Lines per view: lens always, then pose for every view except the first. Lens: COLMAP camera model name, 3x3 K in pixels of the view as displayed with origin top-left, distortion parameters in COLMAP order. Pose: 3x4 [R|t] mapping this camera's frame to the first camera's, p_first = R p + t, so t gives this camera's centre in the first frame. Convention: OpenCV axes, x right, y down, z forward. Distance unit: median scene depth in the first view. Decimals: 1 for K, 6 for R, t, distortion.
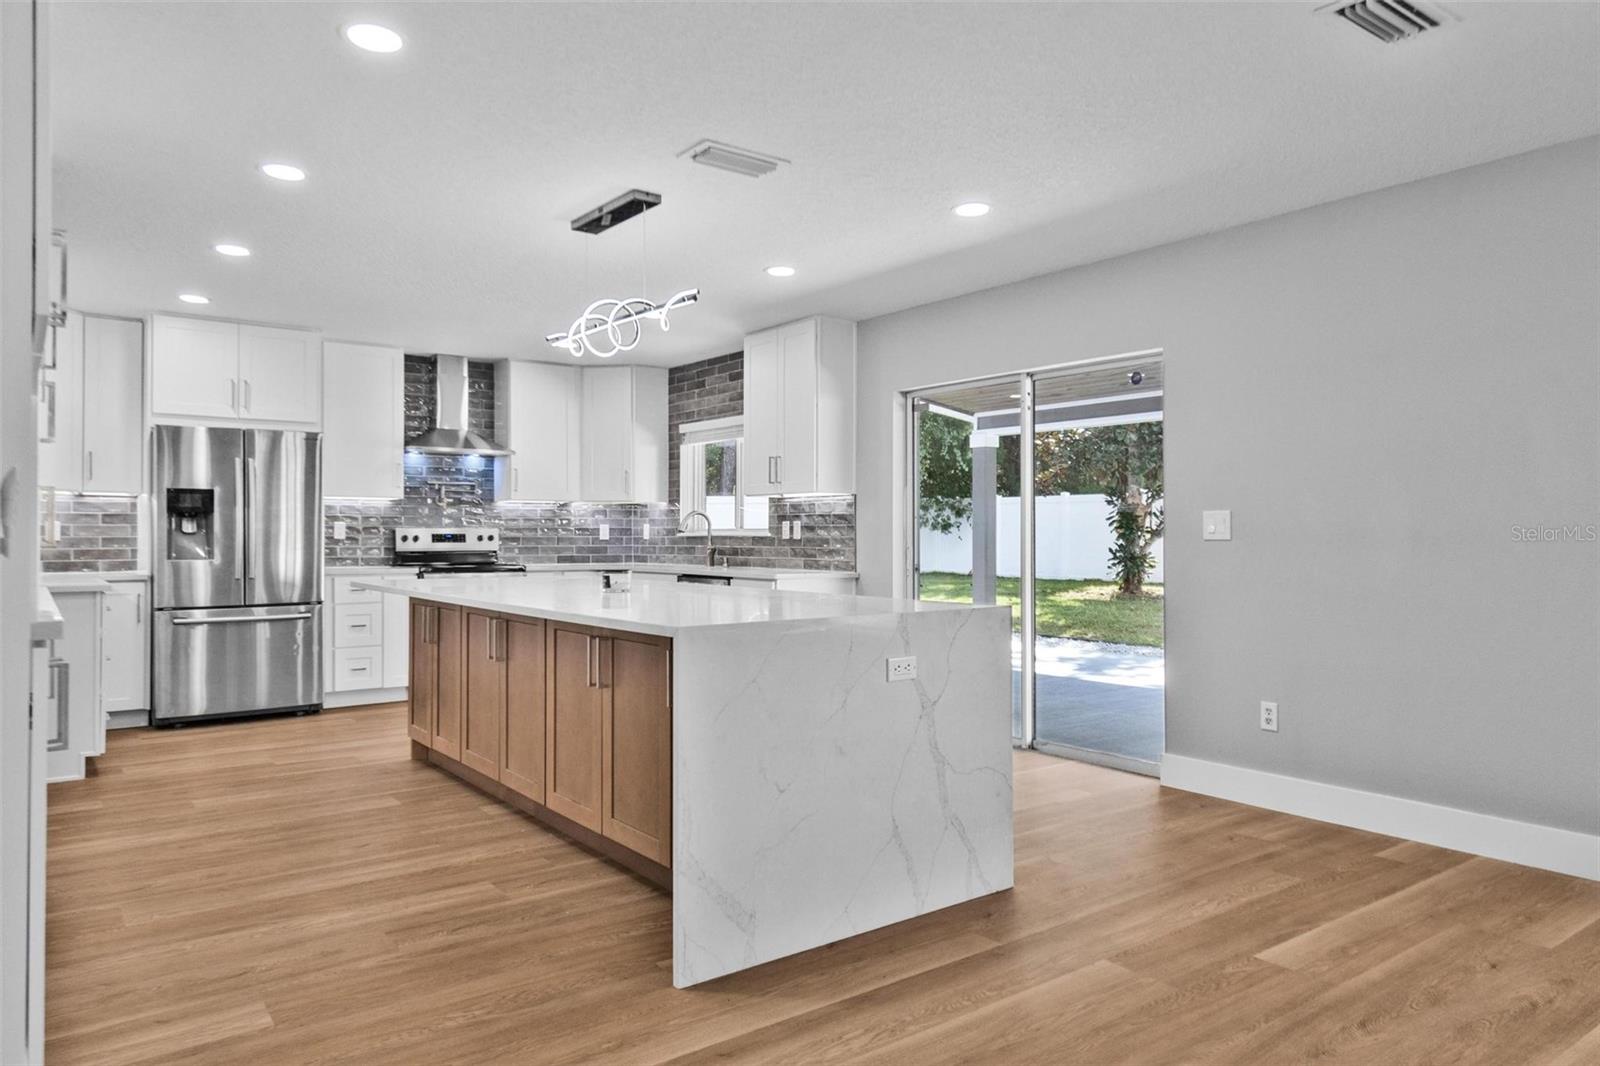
lens RADIAL K [[1045.3, 0, 800.4], [0, 1045.3, 533.5], [0, 0, 1]] dist [0.000302, -0.000317]
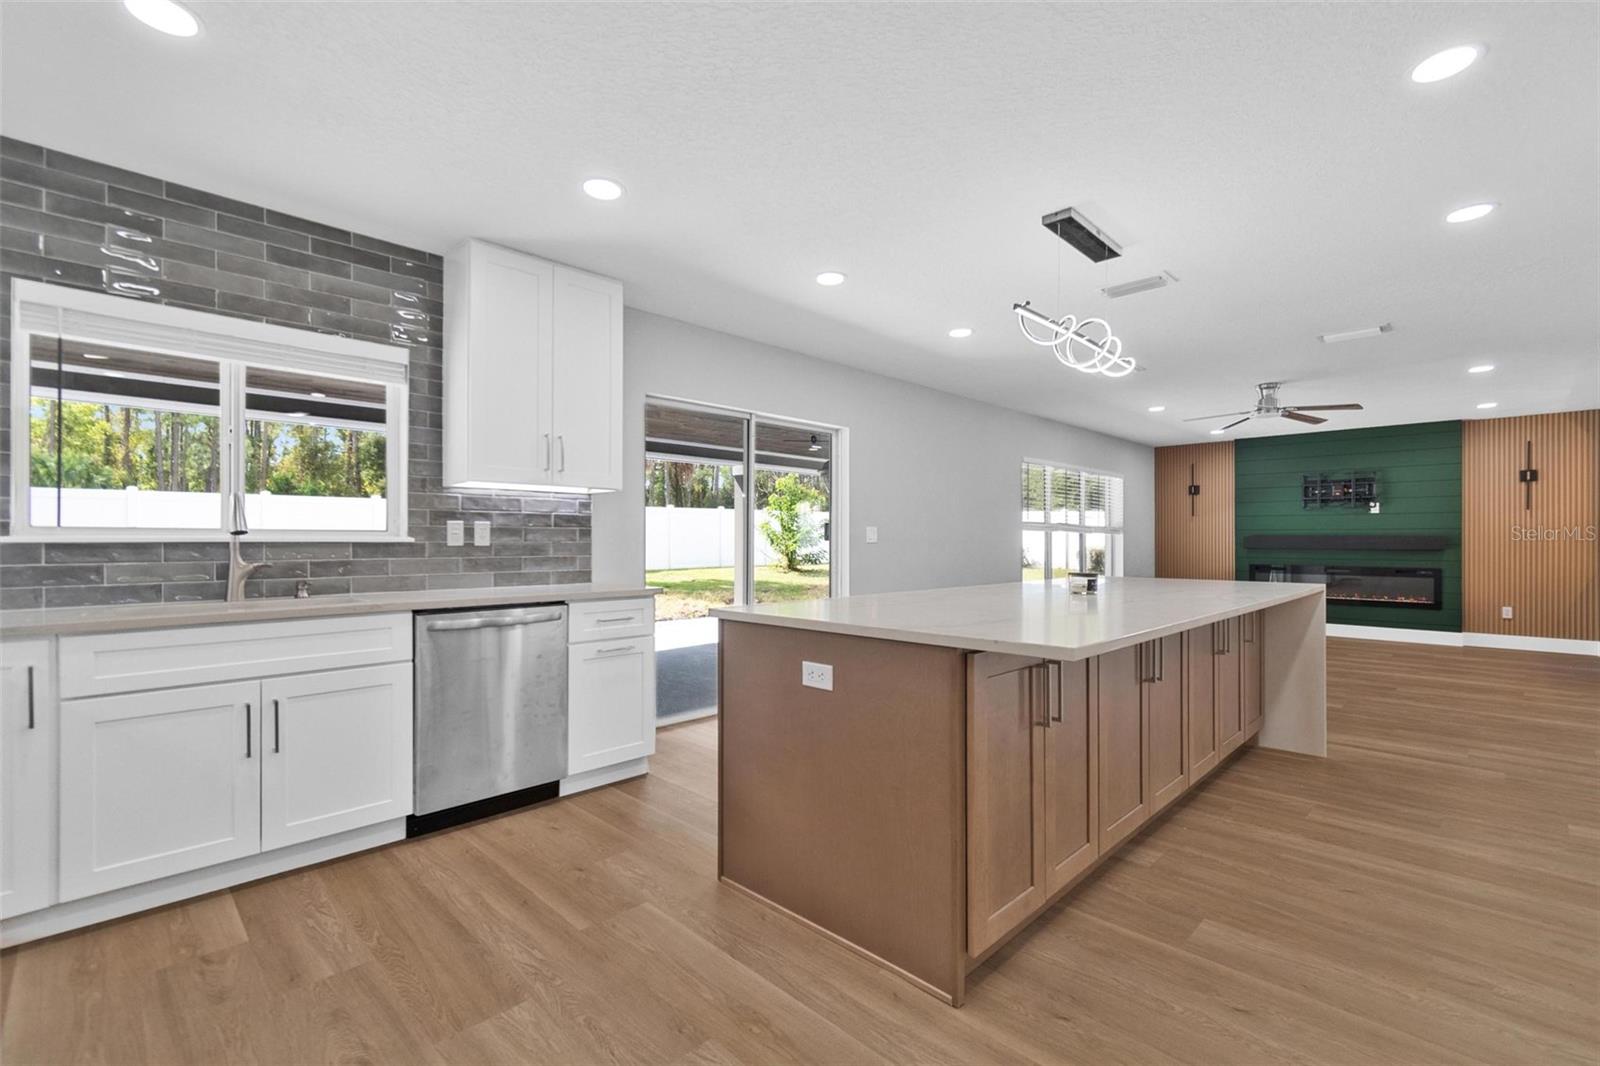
lens RADIAL K [[710.3, 0, 798.0], [0, 710.3, 534.6], [0, 0, 1]] dist [0.004982, 0.000307]
pose [[-0.145503, 0.004918, 0.989346, -0.535009], [-0.004489, 0.999974, -0.005631, -0.000737], [-0.989348, -0.005260, -0.145477, 0.873323]]
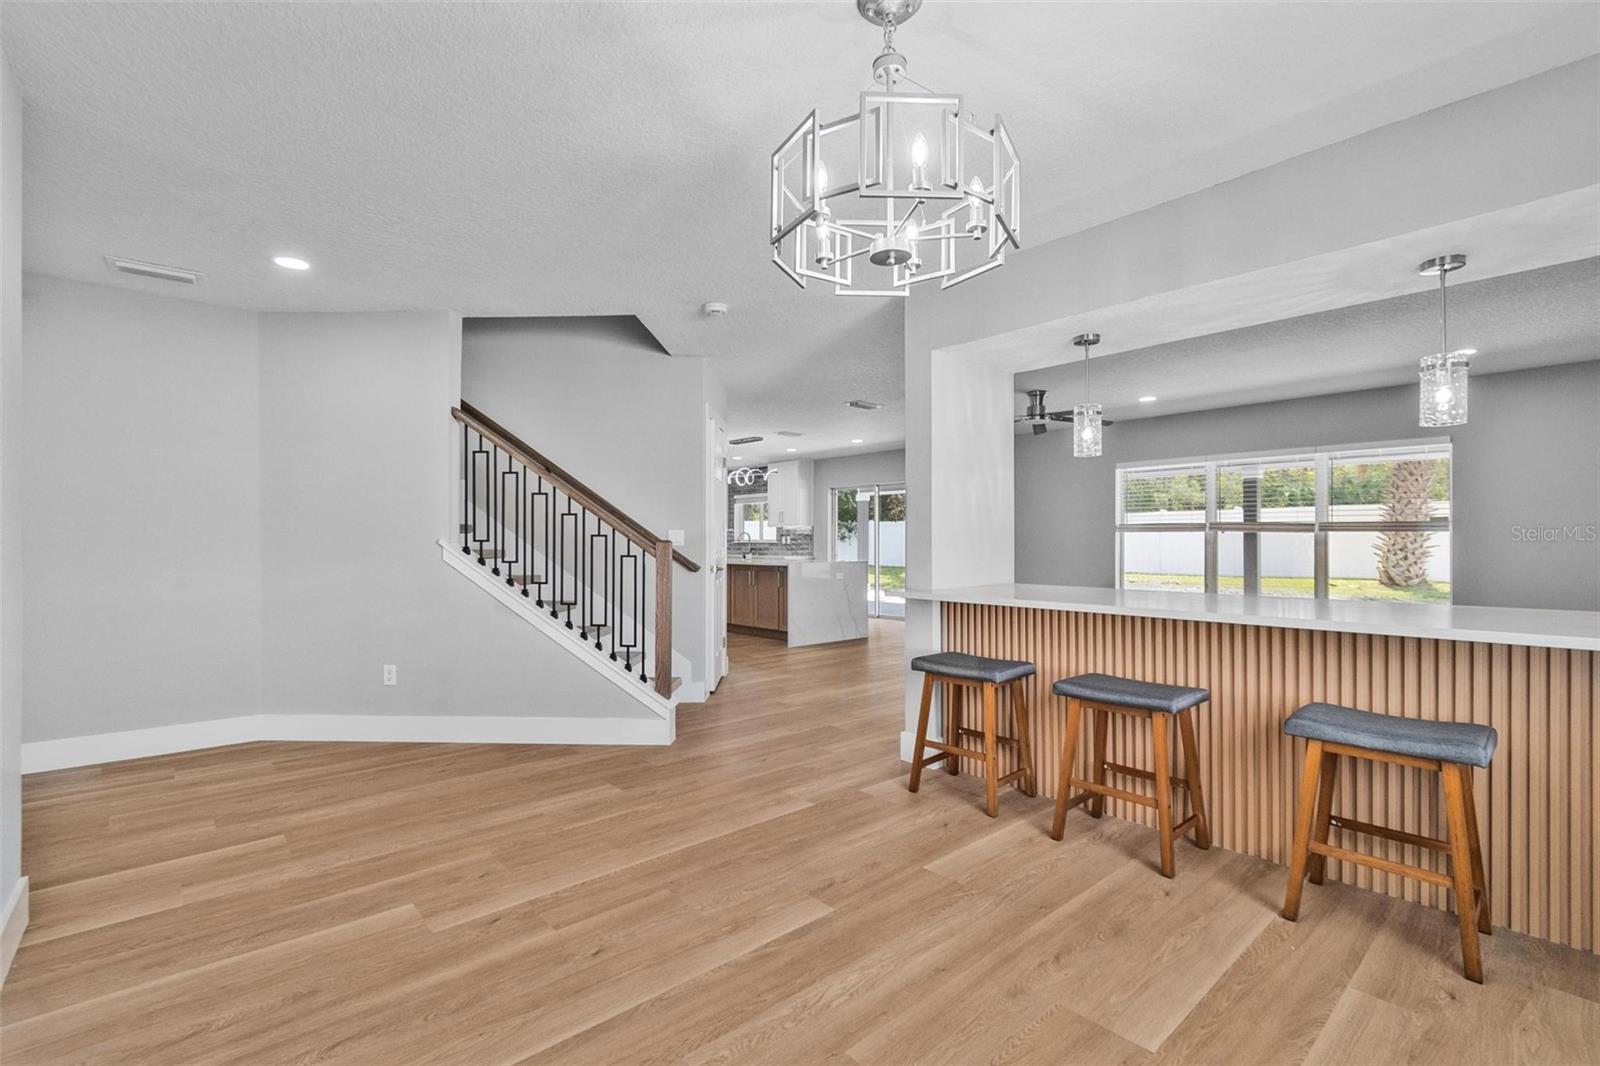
lens RADIAL K [[710.3, 0, 798.7], [0, 710.3, 539.0], [0, 0, 1]] dist [0.004982, 0.000307]
pose [[0.996781, 0.004998, 0.080010, -0.118205], [-0.004675, 0.999980, -0.004225, 0.000884], [-0.080030, 0.003837, 0.996785, -0.721931]]
